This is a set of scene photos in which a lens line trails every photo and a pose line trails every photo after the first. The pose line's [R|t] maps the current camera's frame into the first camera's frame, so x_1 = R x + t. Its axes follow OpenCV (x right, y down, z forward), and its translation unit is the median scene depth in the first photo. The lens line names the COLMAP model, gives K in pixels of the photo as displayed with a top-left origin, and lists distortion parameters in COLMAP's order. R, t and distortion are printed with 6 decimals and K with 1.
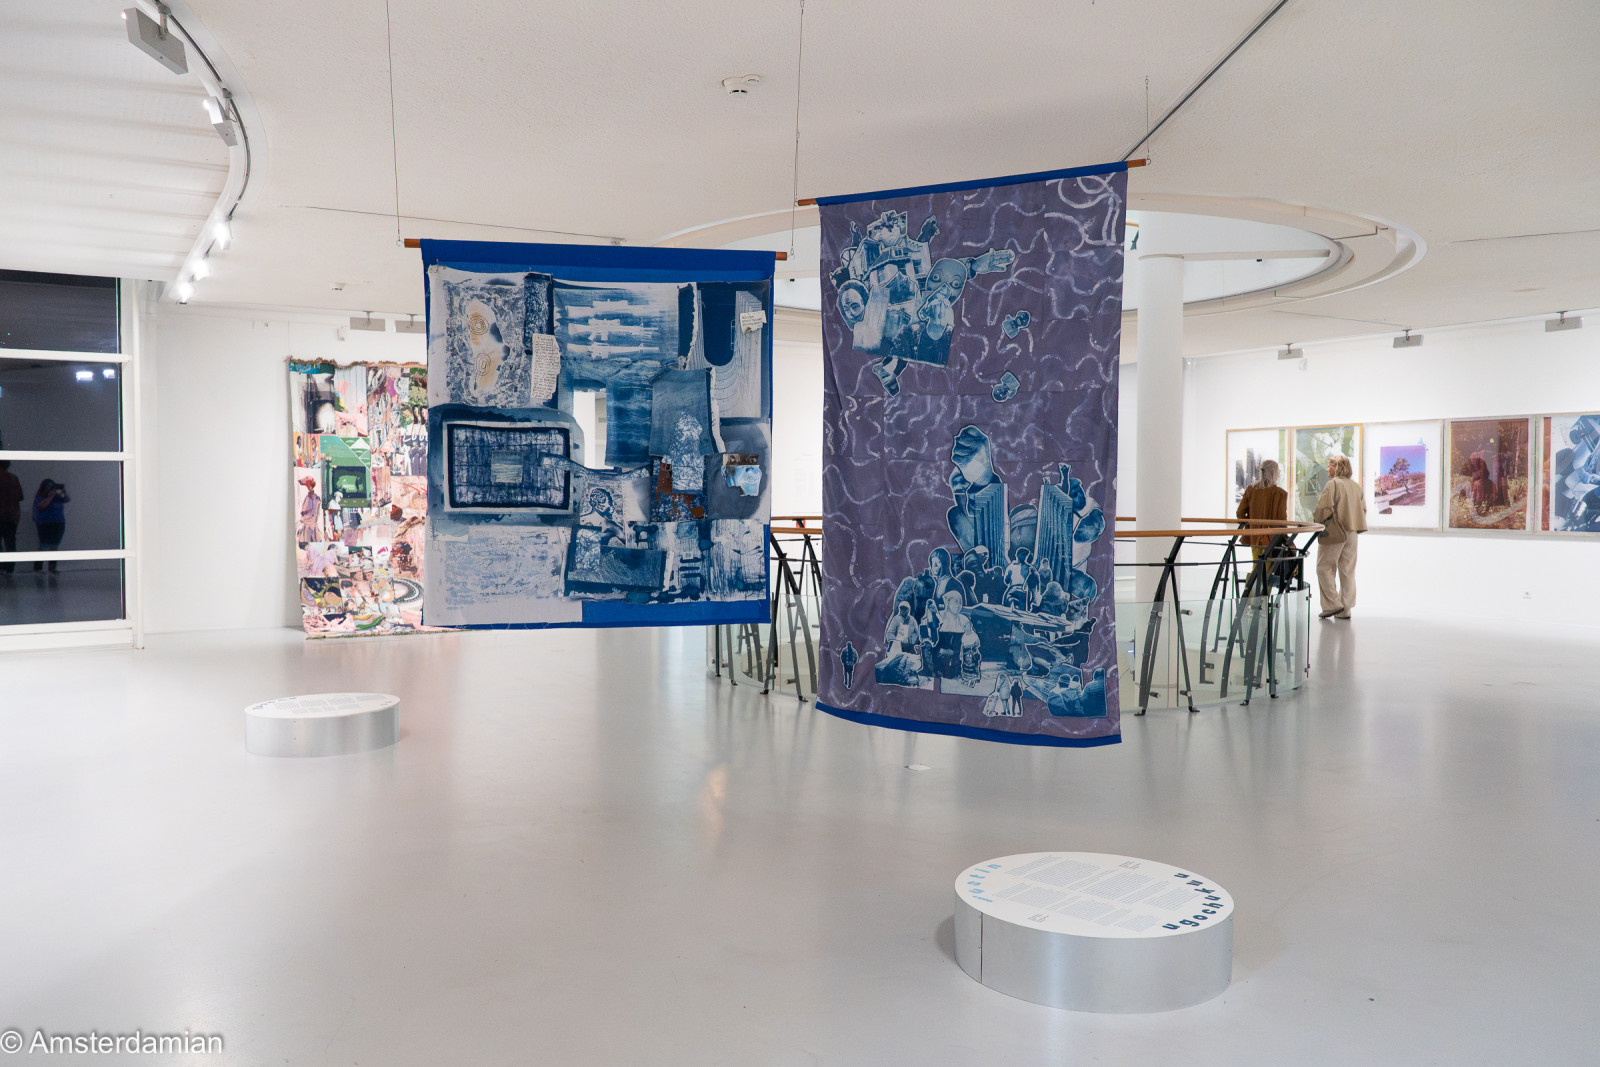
lens RADIAL K [[1250.0, 0, 803.1], [0, 1250.0, 538.1], [0, 0, 1]] dist [-0.010557, -0.018244]
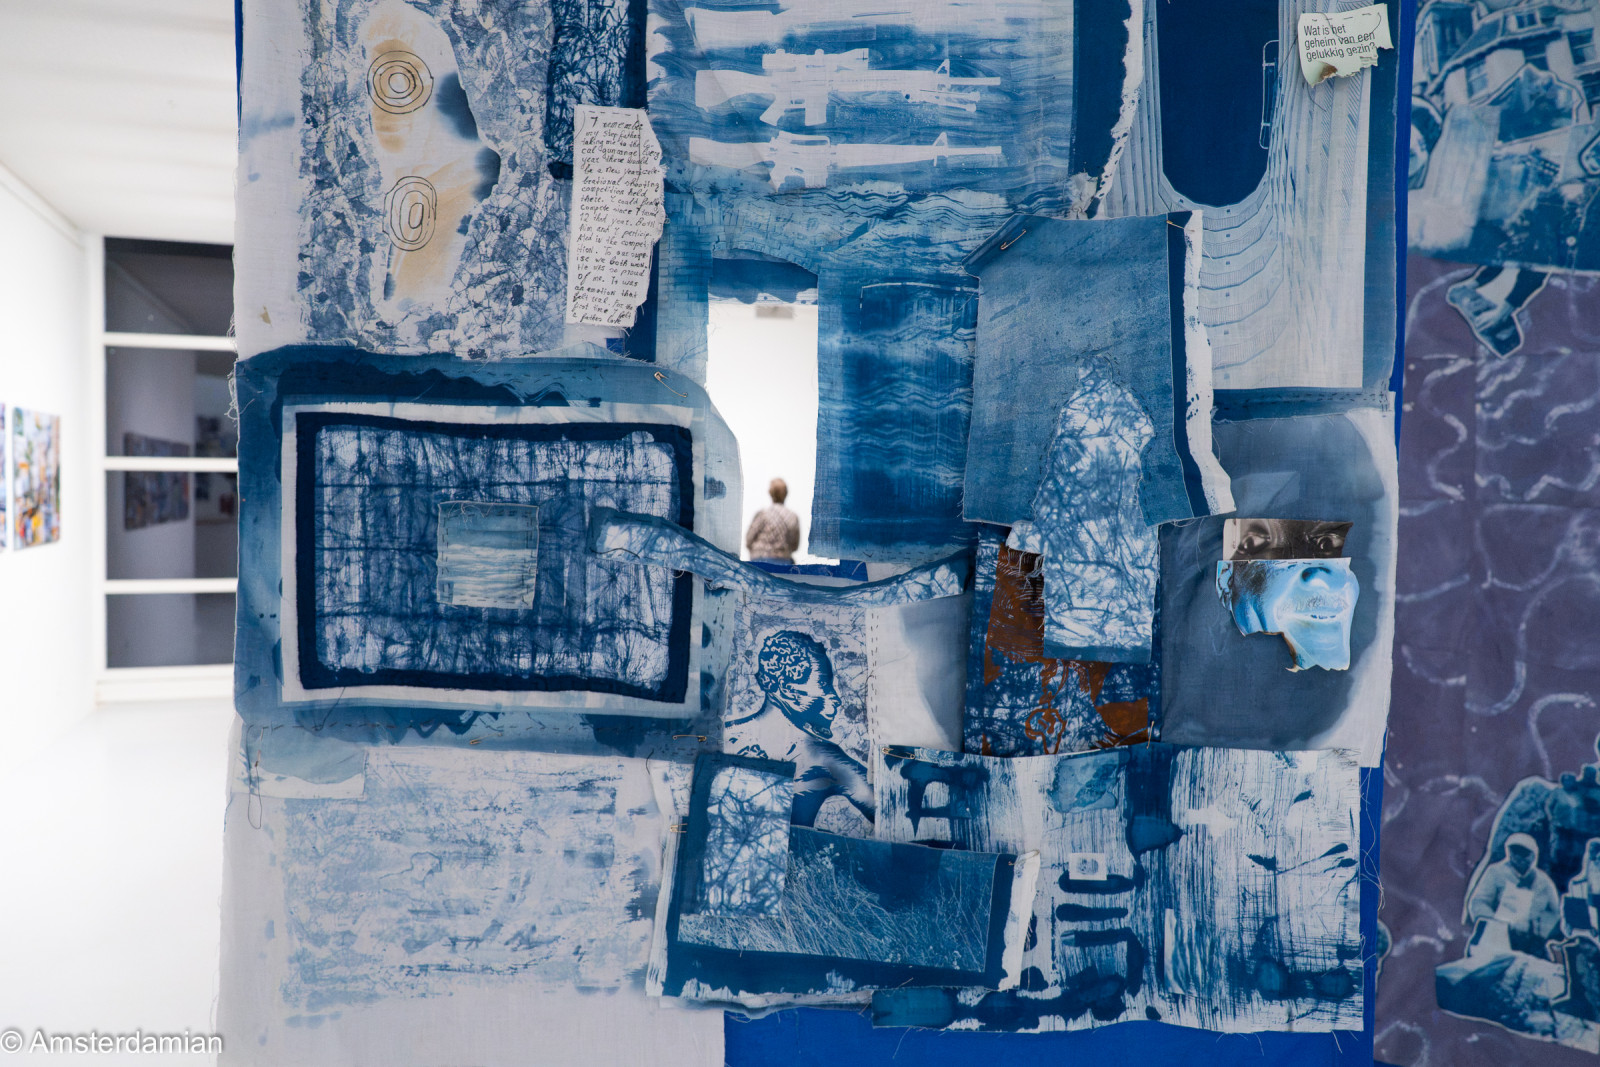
lens RADIAL K [[1250.0, 0, 796.7], [0, 1250.0, 541.1], [0, 0, 1]] dist [-0.010557, -0.018244]
pose [[0.977280, 0.018707, -0.211125, -0.099432], [-0.019000, 0.999819, 0.000638, -0.061021], [0.211099, 0.003388, 0.977459, 0.710480]]
